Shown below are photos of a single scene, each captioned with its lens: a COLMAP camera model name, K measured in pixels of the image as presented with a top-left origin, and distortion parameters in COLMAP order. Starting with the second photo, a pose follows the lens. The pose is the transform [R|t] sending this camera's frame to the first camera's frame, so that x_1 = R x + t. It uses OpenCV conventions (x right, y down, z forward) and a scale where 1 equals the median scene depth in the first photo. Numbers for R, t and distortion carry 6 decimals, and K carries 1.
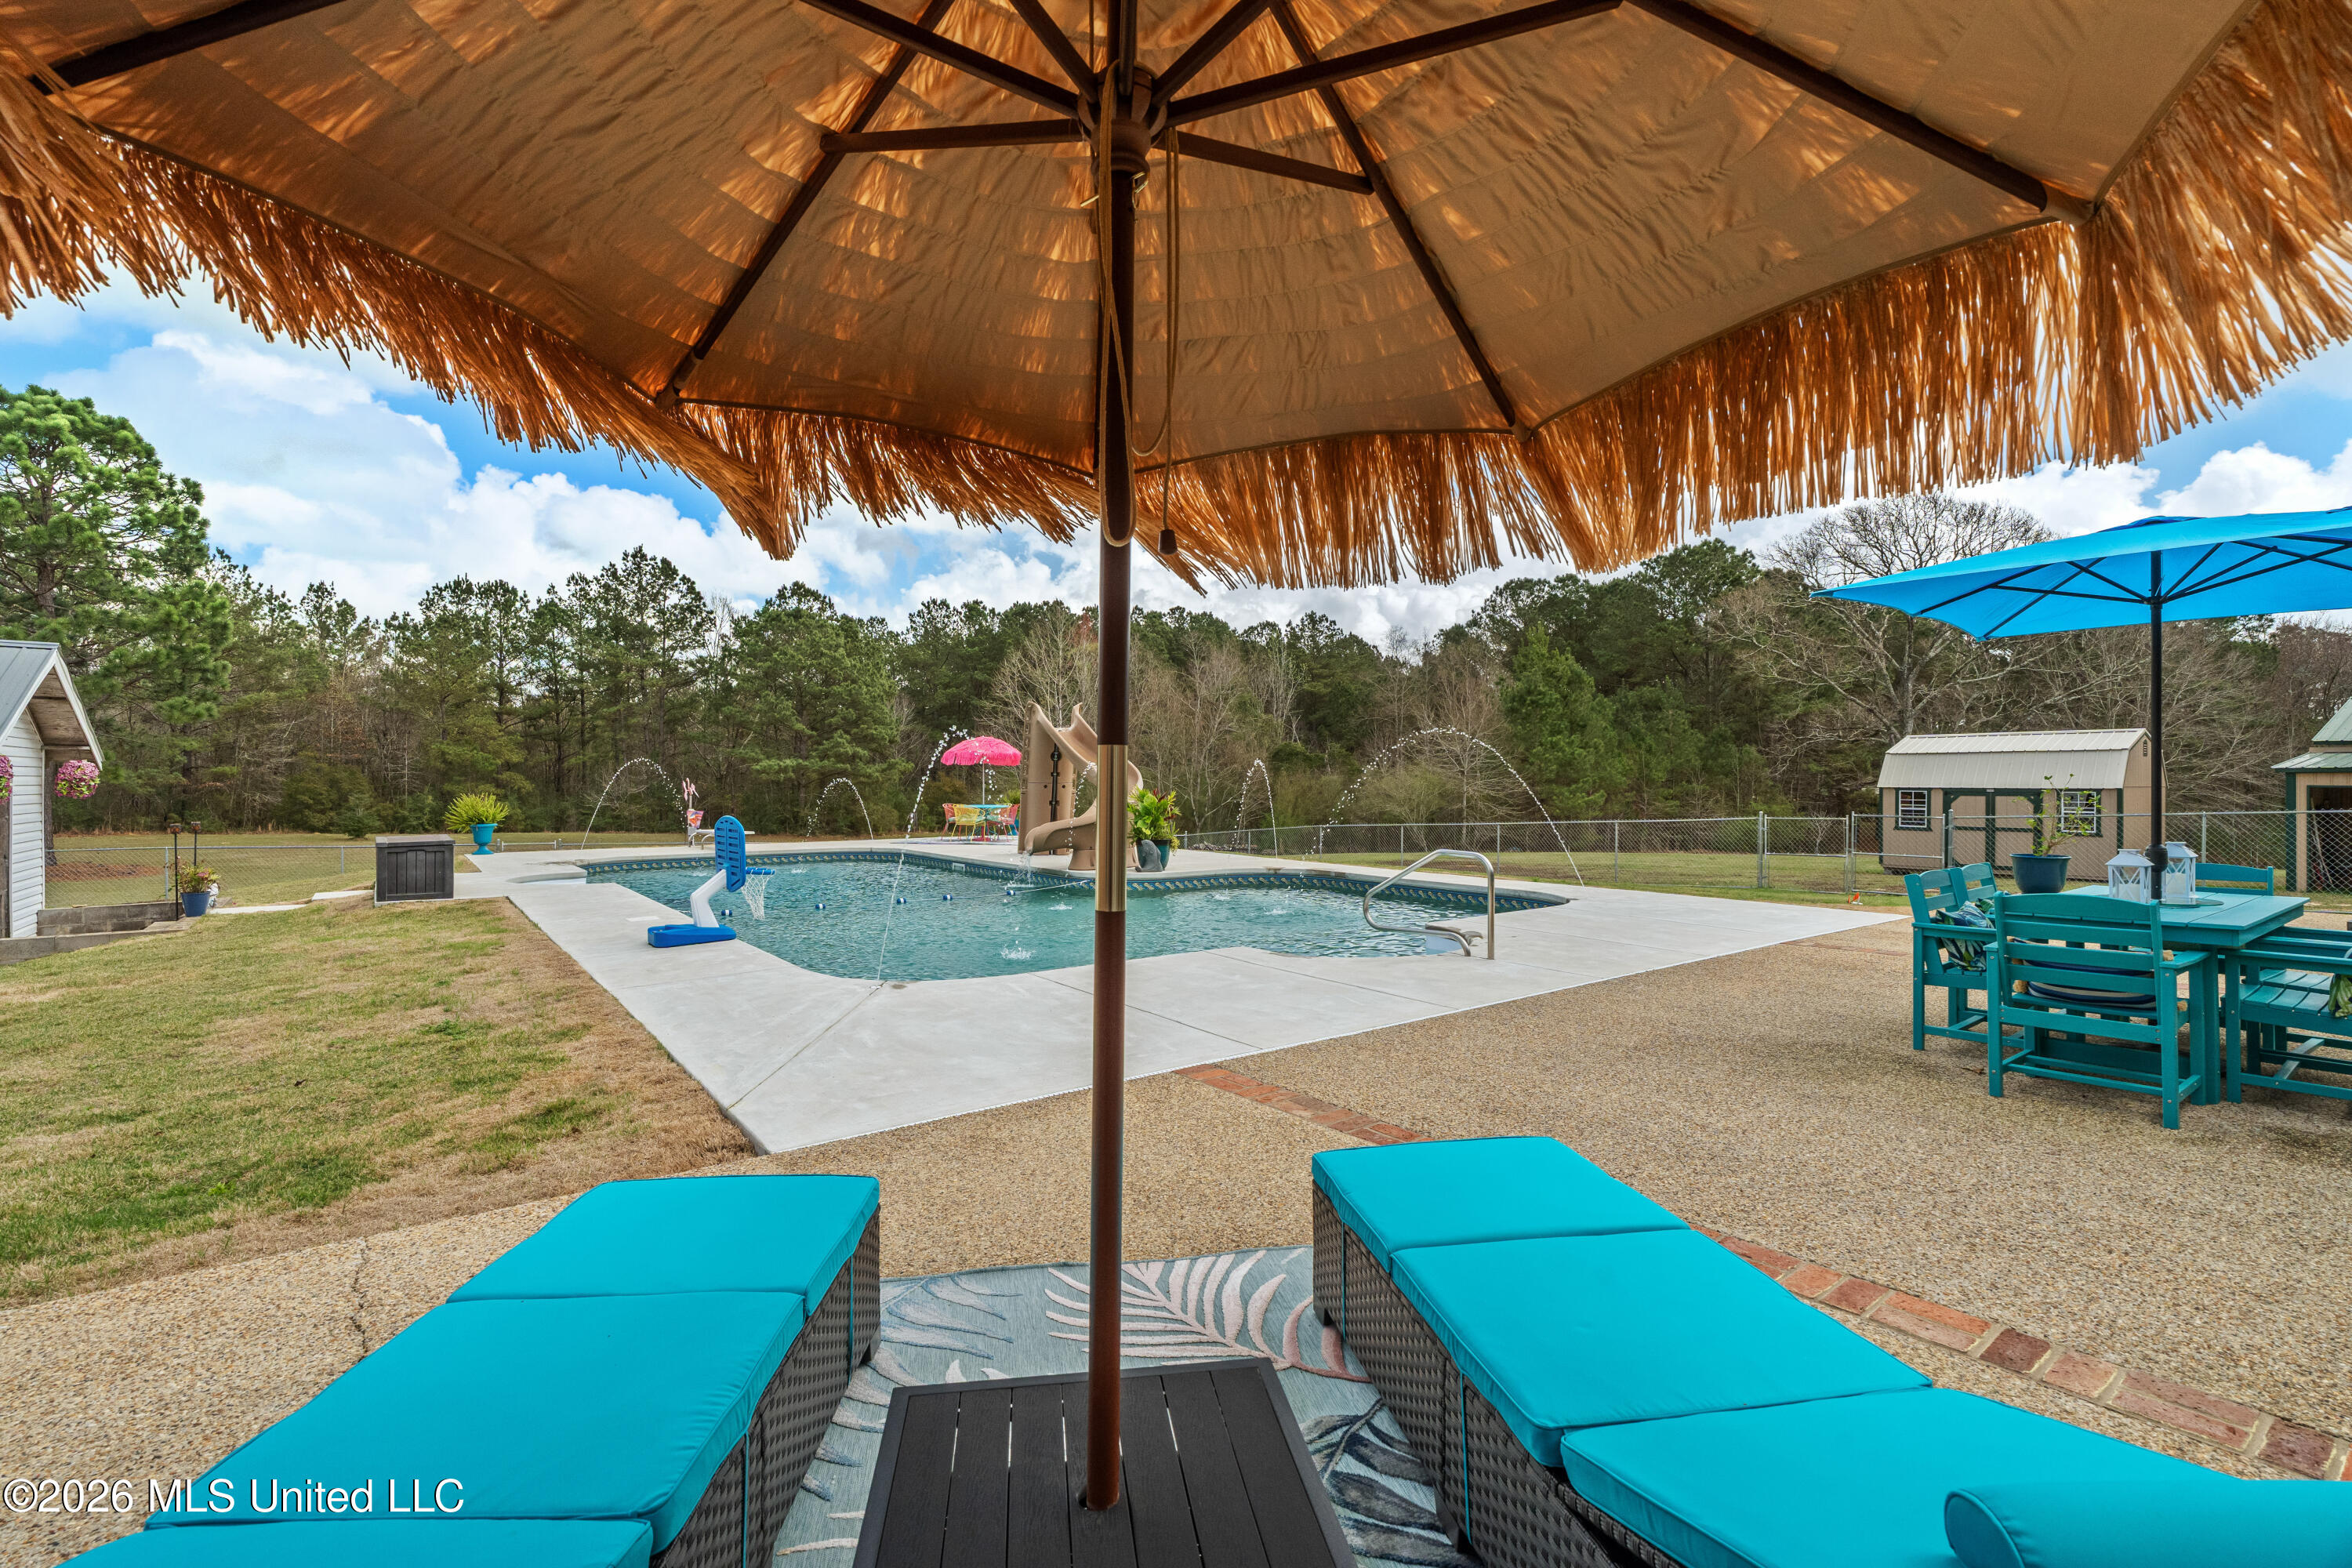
lens RADIAL K [[1053.7, 0, 1178.3], [0, 1053.7, 781.5], [0, 0, 1]] dist [-0.007117, 0.001701]
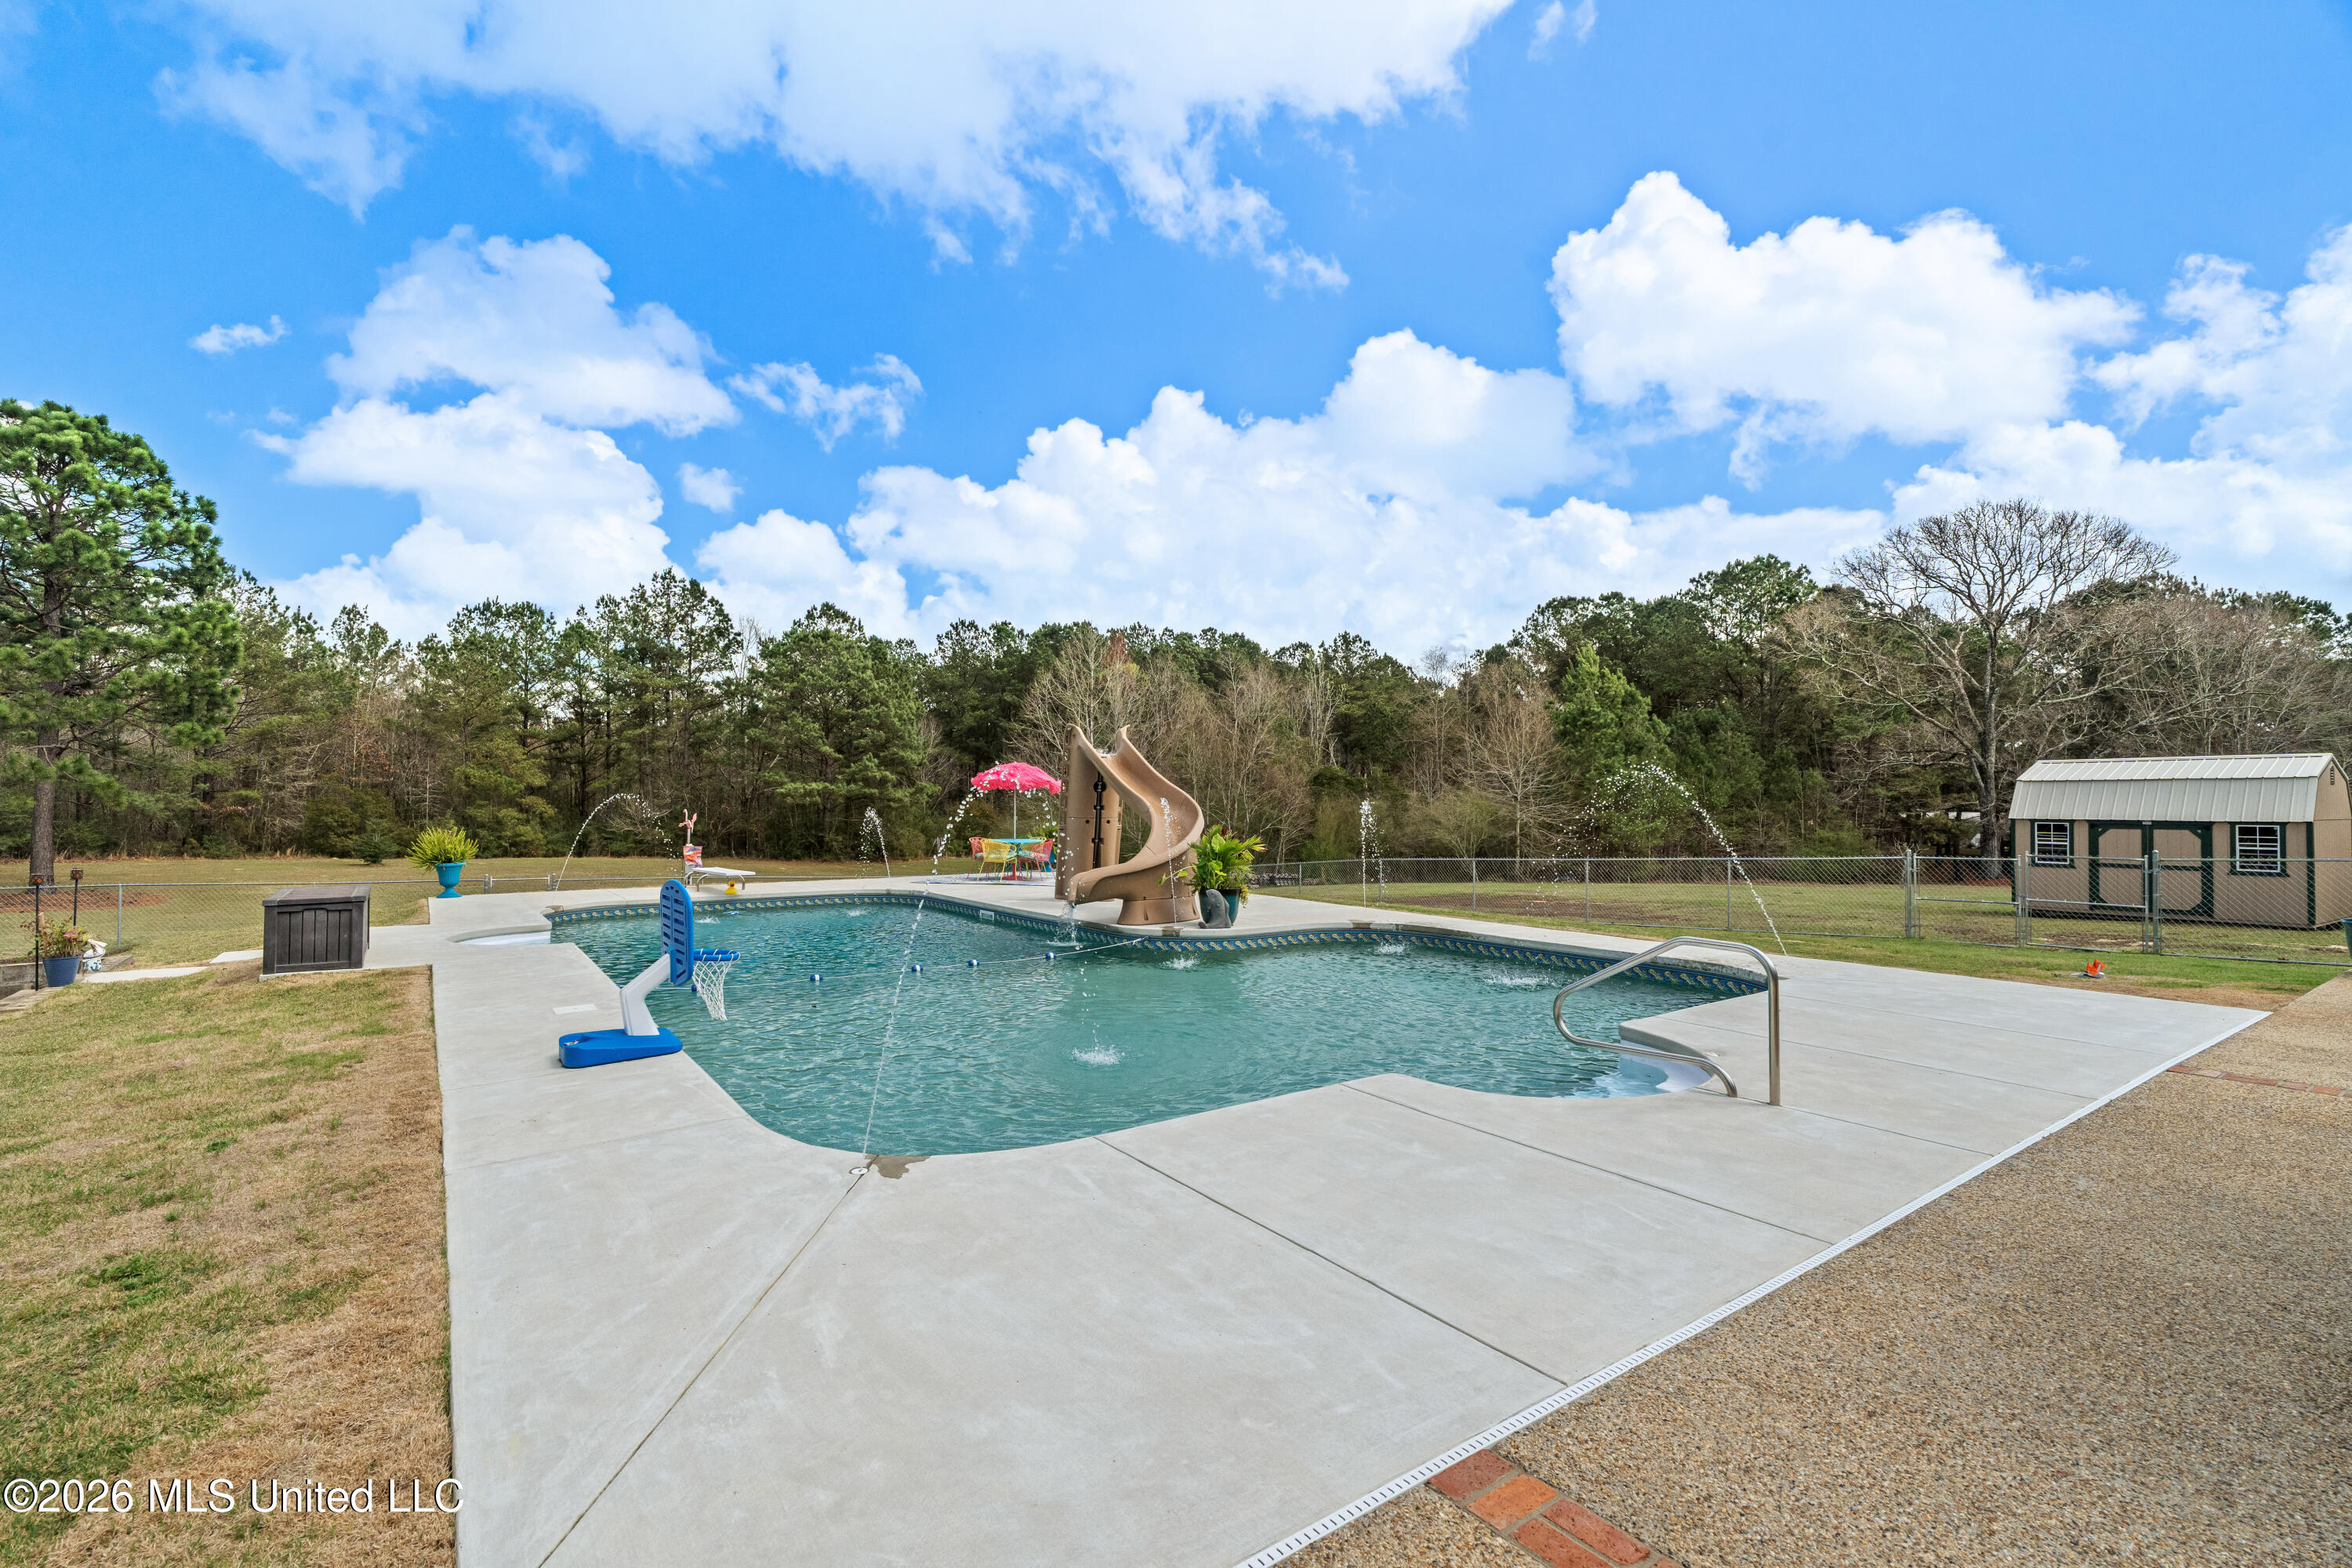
lens RADIAL K [[1053.7, 0, 1180.4], [0, 1053.7, 783.1], [0, 0, 1]] dist [-0.007117, 0.001701]
pose [[0.999722, 0.000328, -0.023588, -0.008436], [-0.000787, 0.999810, -0.019455, -0.002944], [0.023578, 0.019468, 0.999532, 0.039376]]
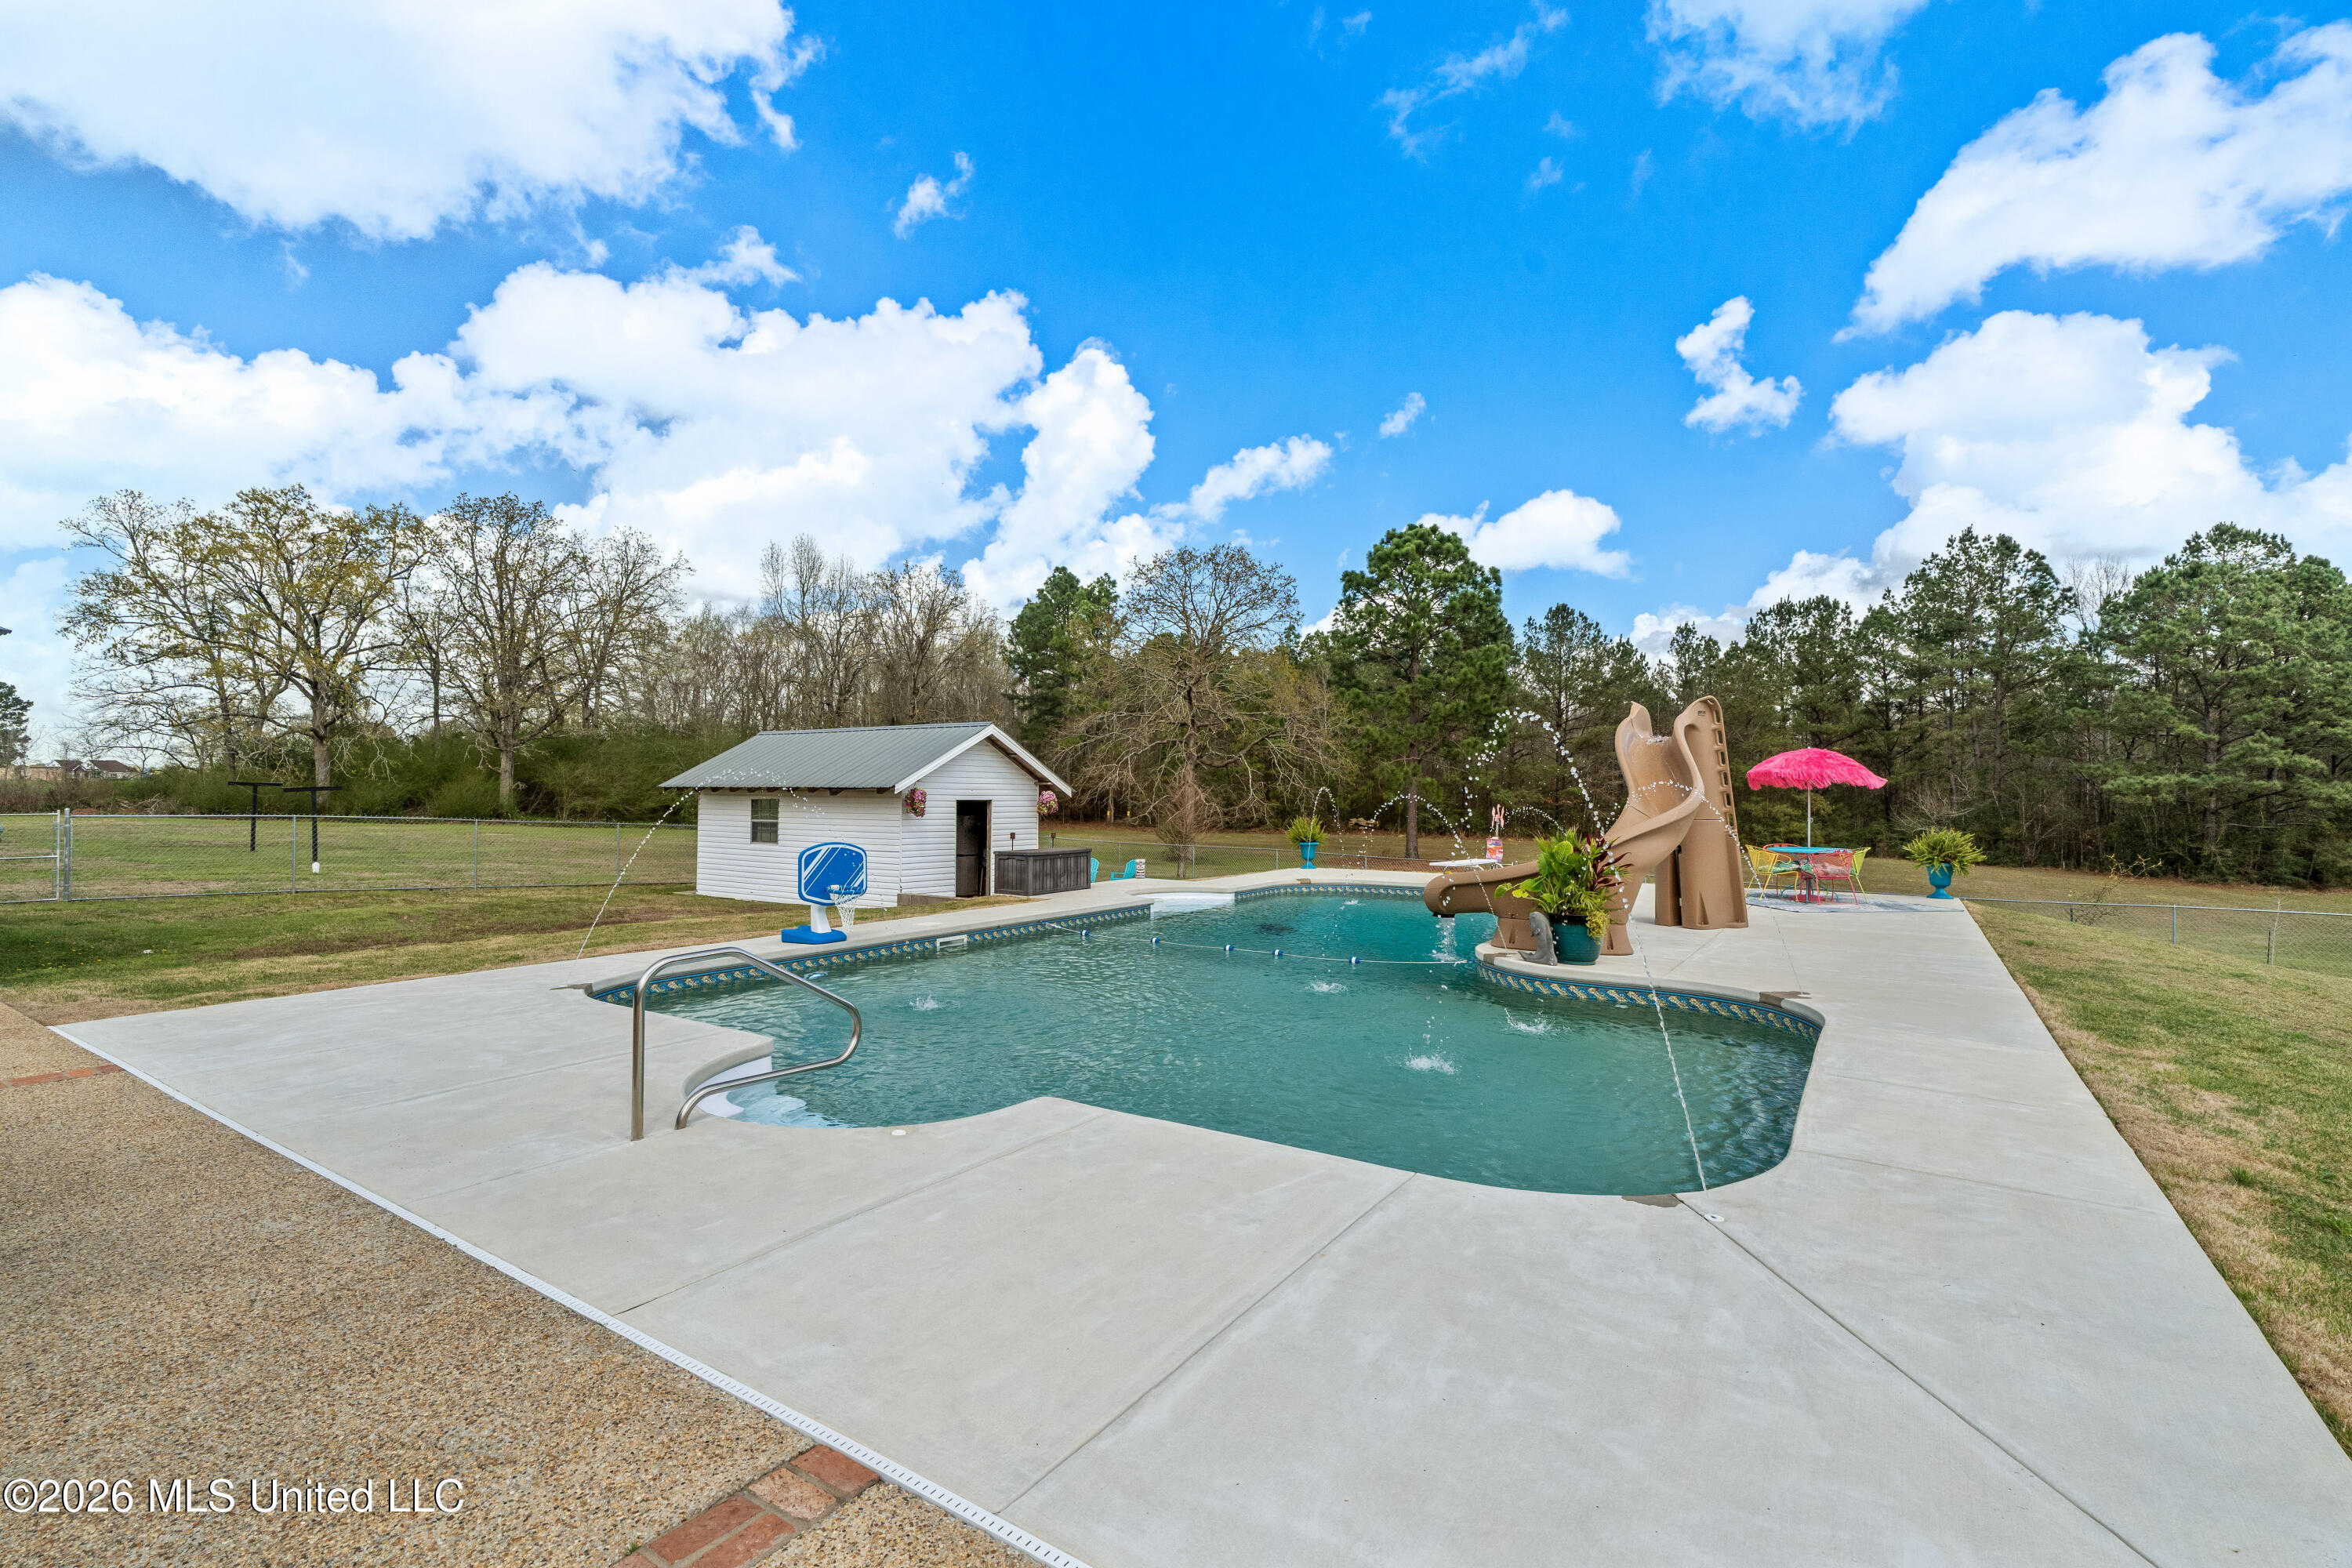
lens RADIAL K [[1053.7, 0, 1145.4], [0, 1053.7, 799.0], [0, 0, 1]] dist [-0.007117, 0.001701]
pose [[0.327370, 0.006429, -0.944874, 0.114231], [-0.006777, 0.999967, 0.004456, -0.003804], [0.944872, 0.004945, 0.327403, 0.130647]]
